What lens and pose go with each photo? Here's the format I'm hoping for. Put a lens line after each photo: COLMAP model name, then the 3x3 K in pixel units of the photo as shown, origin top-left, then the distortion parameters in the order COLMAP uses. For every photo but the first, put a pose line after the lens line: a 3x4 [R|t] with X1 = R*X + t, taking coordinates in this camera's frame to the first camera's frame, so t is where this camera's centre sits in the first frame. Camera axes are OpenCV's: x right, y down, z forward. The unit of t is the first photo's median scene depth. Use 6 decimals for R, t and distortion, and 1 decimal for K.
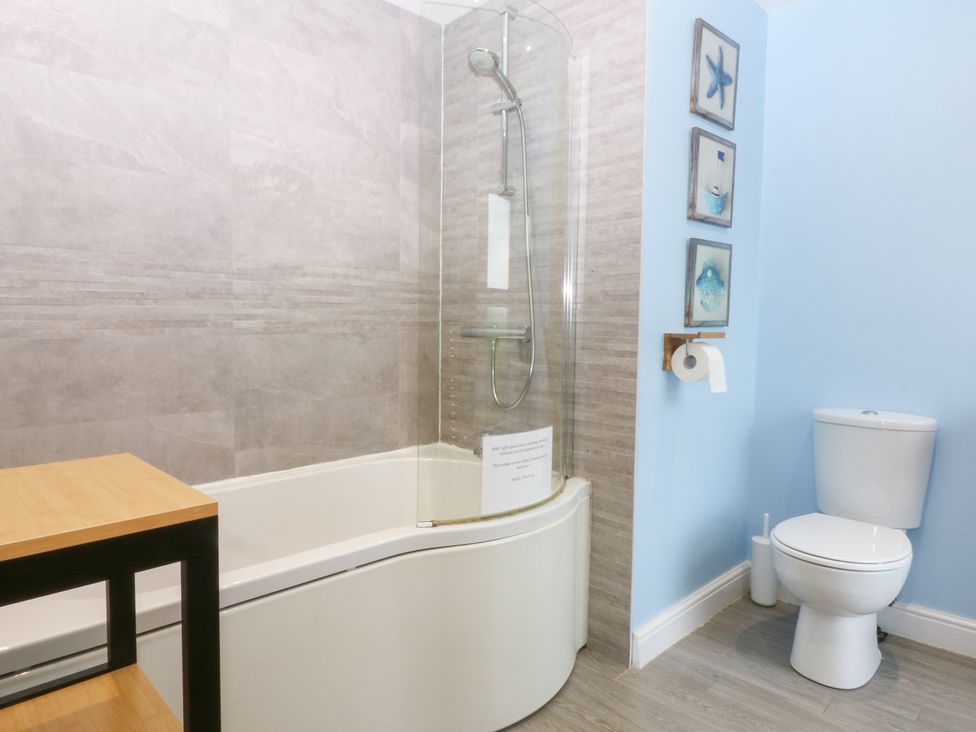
lens RADIAL K [[622.0, 0, 481.4], [0, 622.0, 365.2], [0, 0, 1]] dist [0.003702, -0.022657]
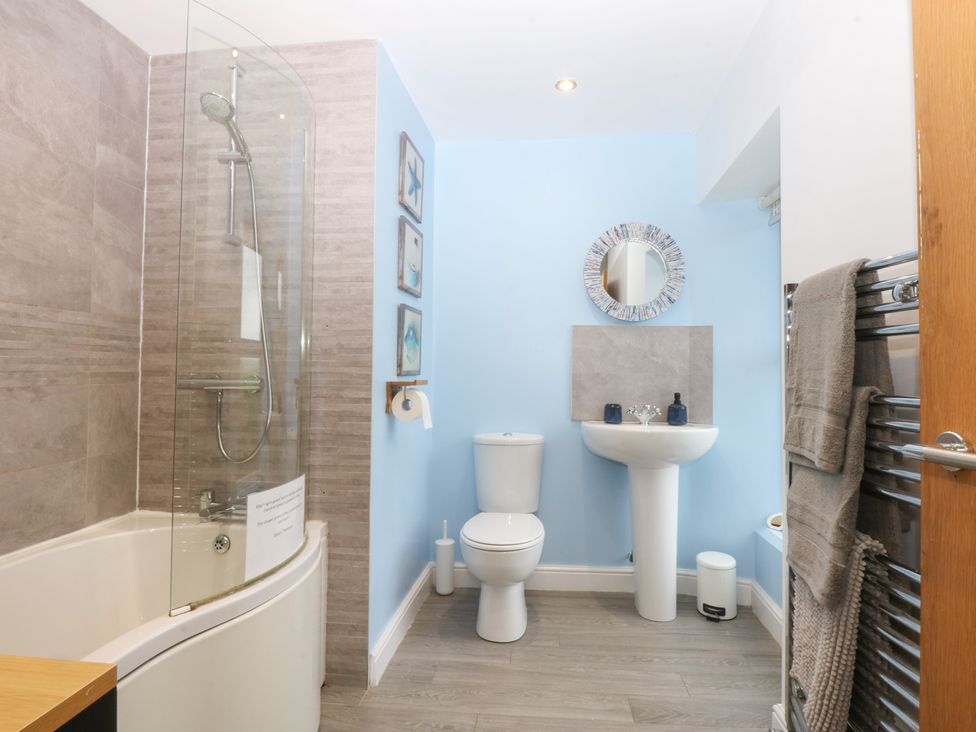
lens RADIAL K [[511.1, 0, 489.6], [0, 511.1, 363.2], [0, 0, 1]] dist [0.004434, -0.015355]
pose [[0.747298, 0.008433, 0.664436, -0.197606], [0.046944, 0.996751, -0.065450, -0.012928], [-0.662829, 0.080102, 0.744474, 0.142186]]
